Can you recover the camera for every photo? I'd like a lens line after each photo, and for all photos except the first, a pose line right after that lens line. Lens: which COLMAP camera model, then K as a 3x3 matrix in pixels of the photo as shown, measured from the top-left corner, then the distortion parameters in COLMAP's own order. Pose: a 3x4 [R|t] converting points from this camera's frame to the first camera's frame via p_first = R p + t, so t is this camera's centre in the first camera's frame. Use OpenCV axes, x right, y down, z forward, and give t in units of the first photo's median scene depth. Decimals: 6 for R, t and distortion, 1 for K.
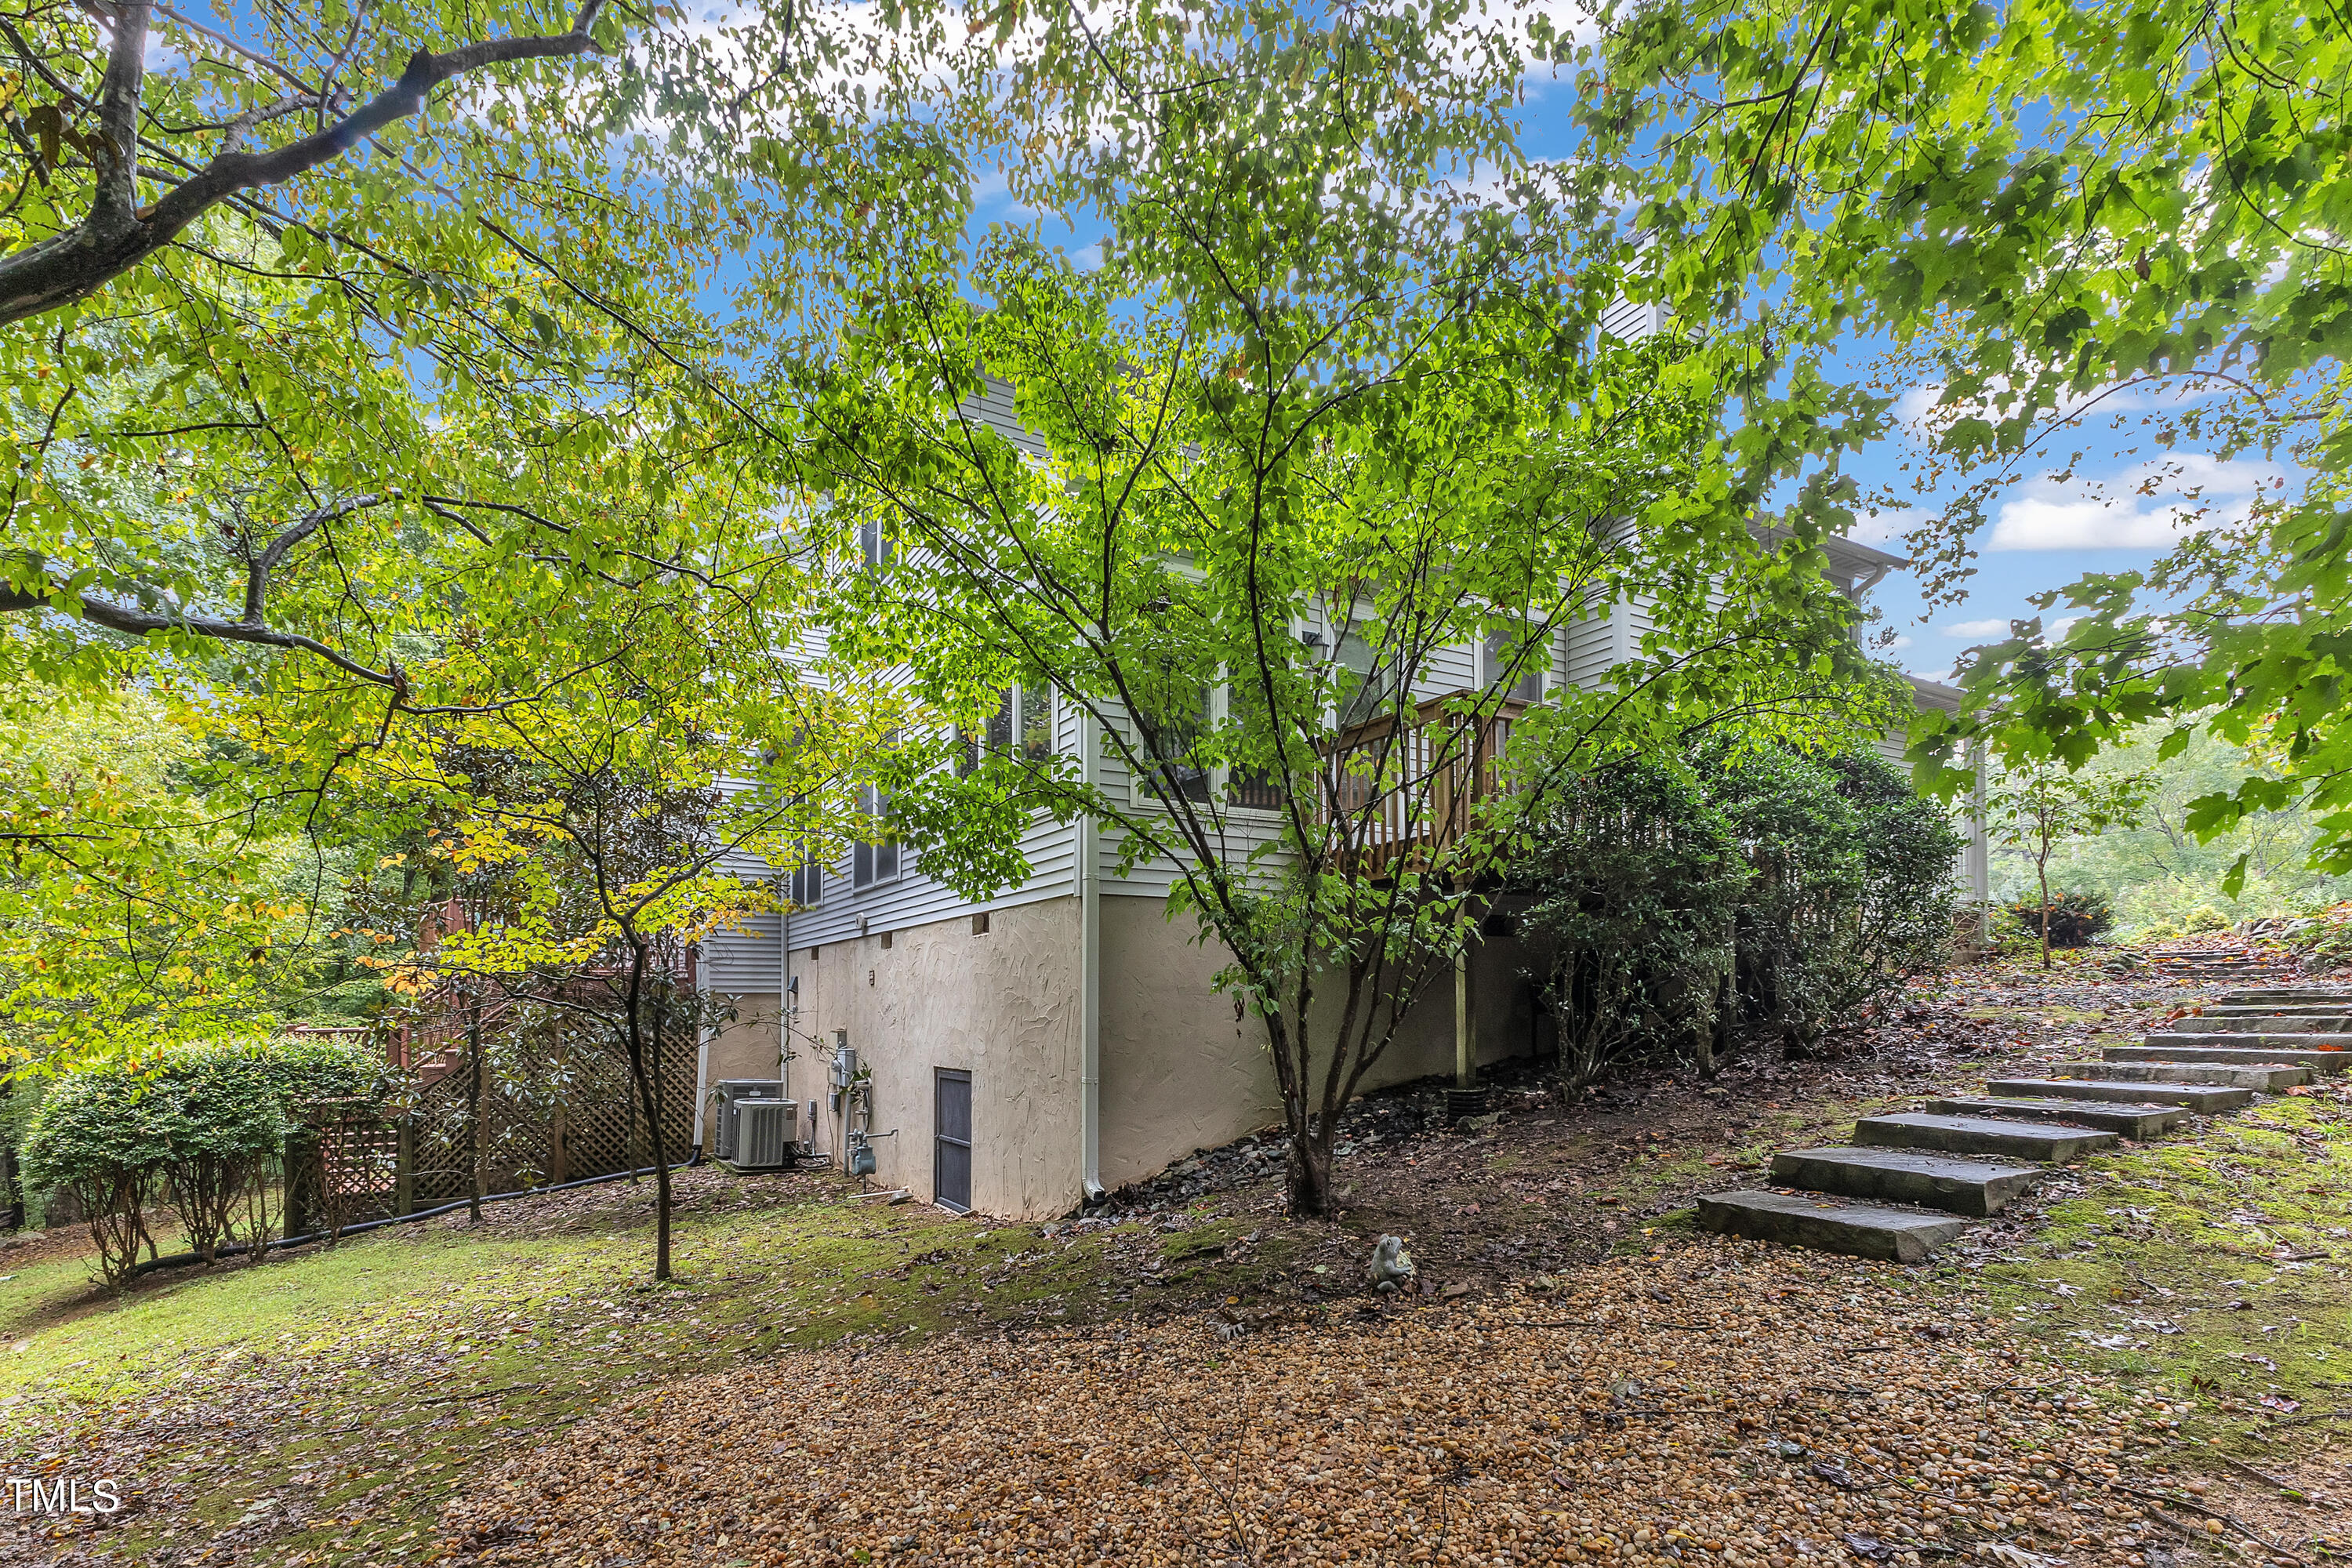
lens RADIAL K [[1245.9, 0, 1174.9], [0, 1245.9, 892.2], [0, 0, 1]] dist [0.002840, 0.000050]
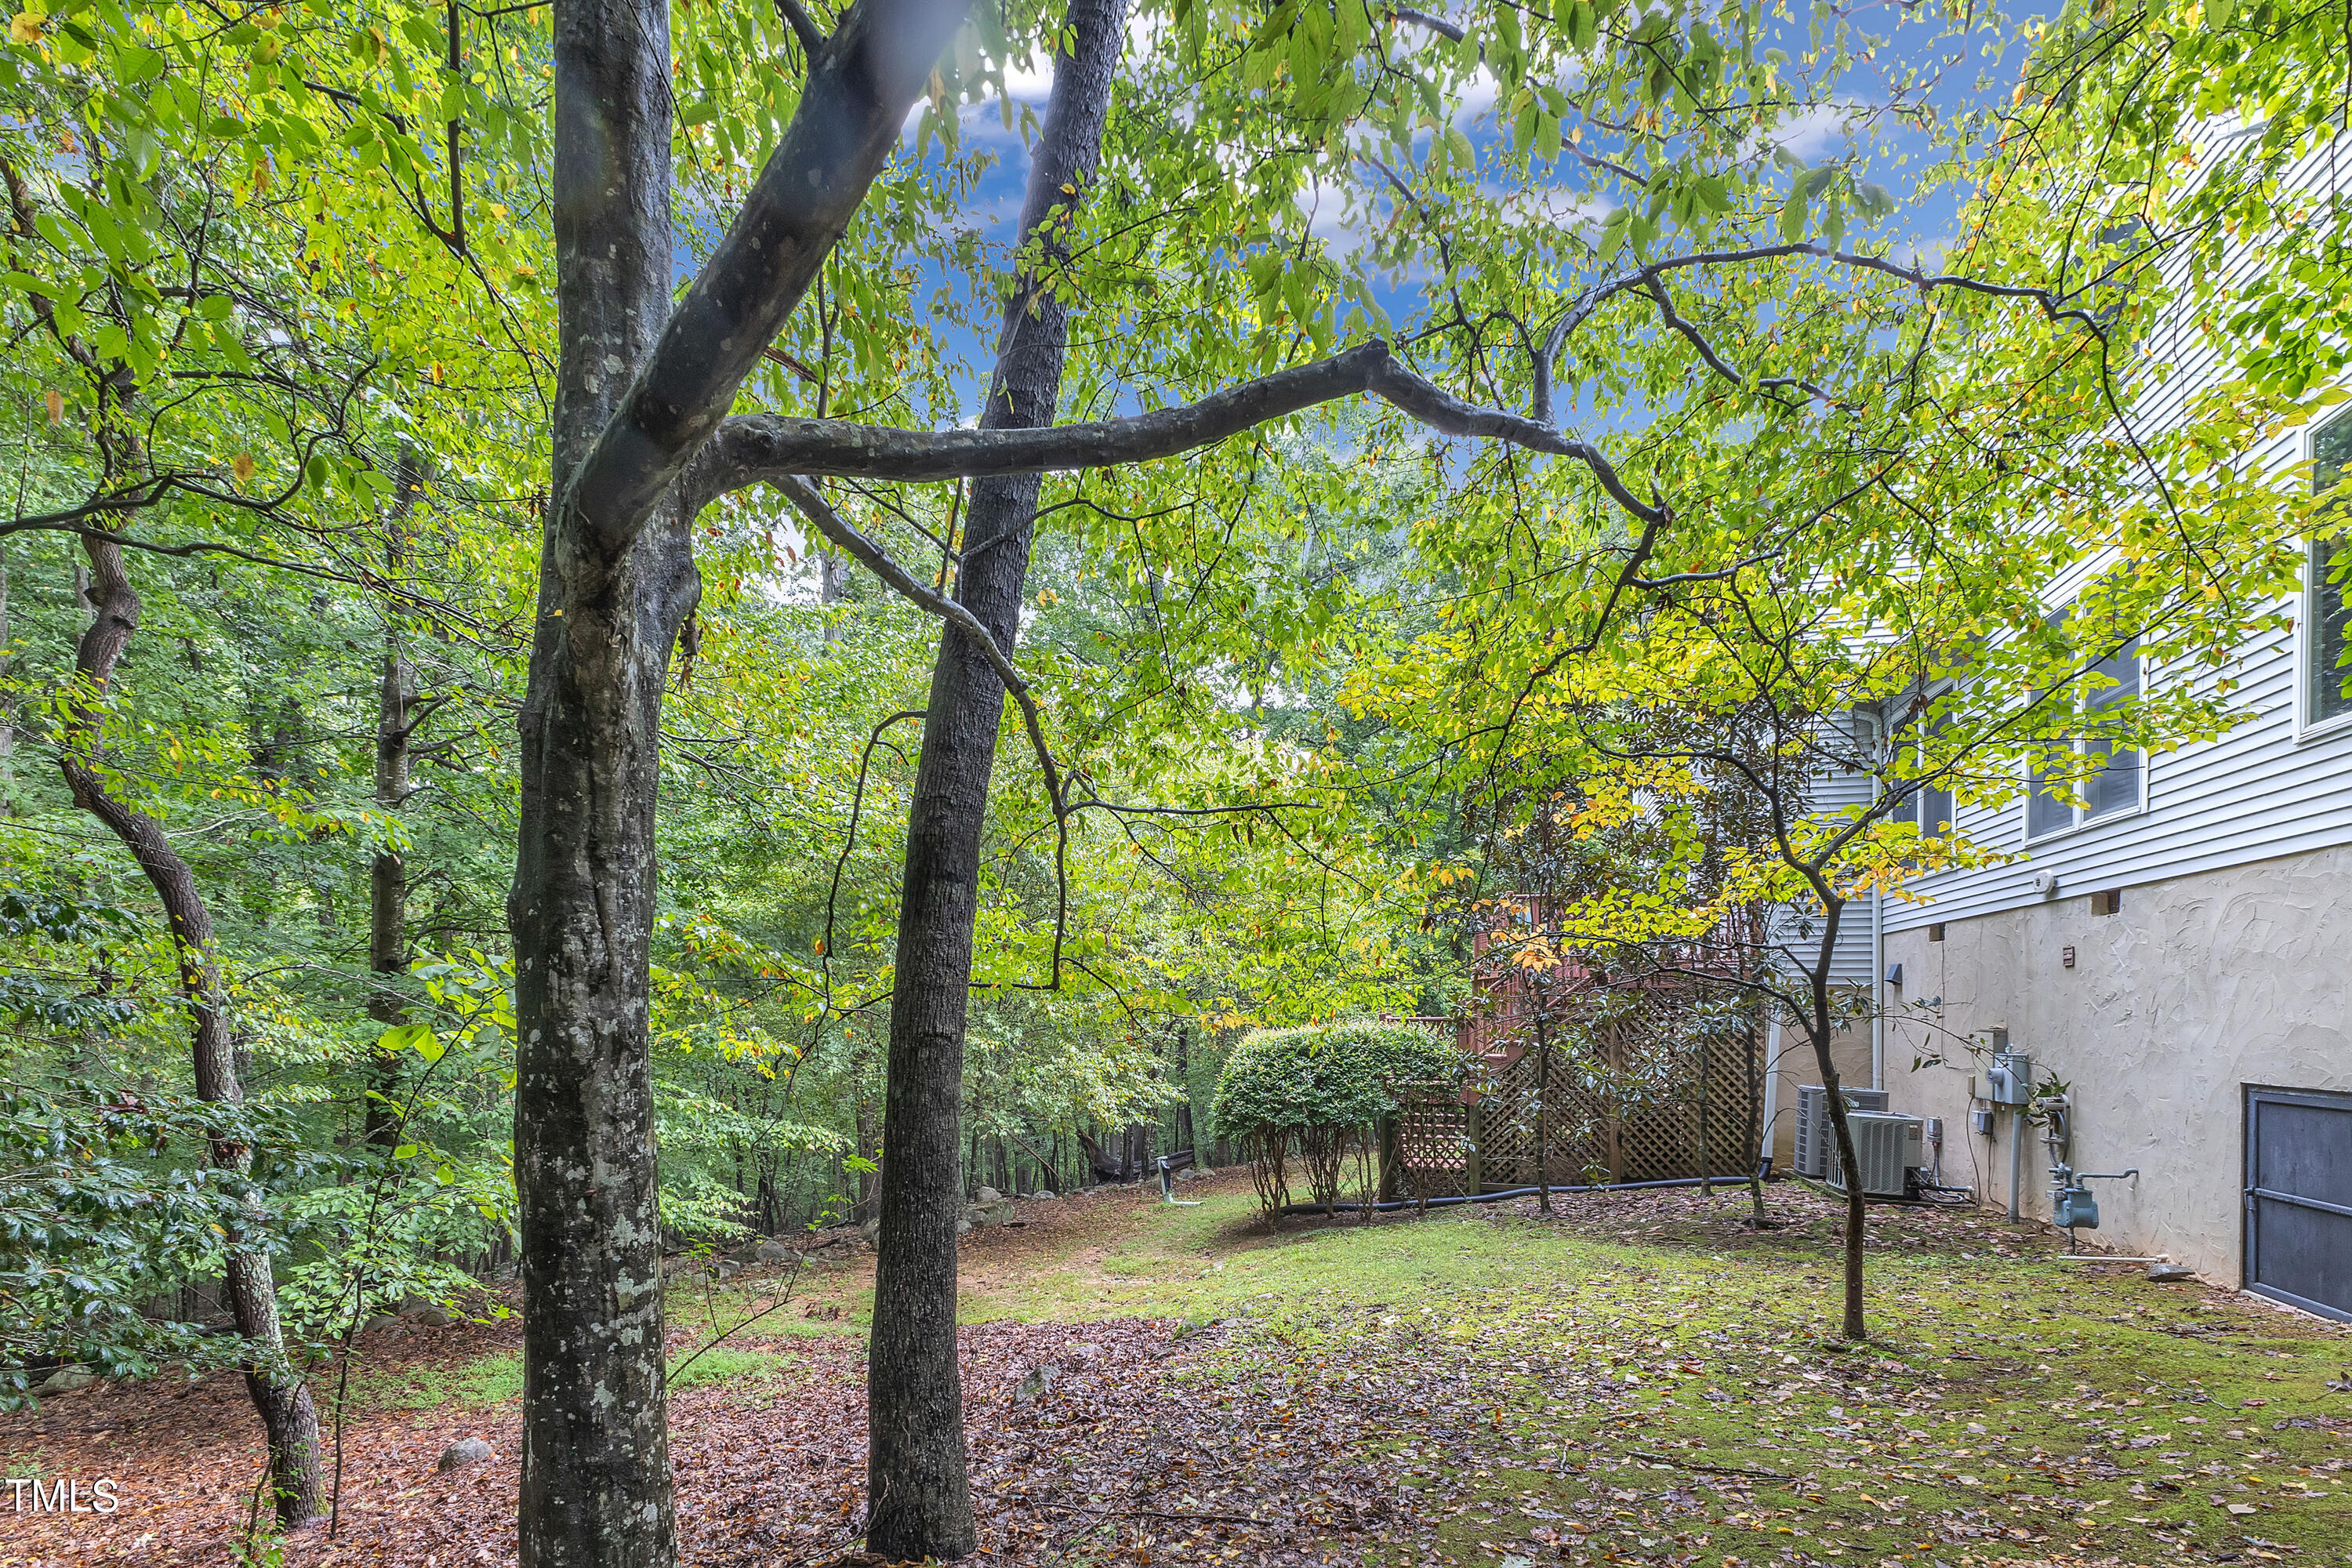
lens RADIAL K [[1032.5, 0, 1176.0], [0, 1032.5, 784.0], [0, 0, 1]] dist [0.011198, -0.000115]
pose [[0.739056, -0.133405, -0.660302, -0.189581], [0.043686, 0.987623, -0.150640, 0.032396], [0.672225, 0.082485, 0.735737, 0.145889]]
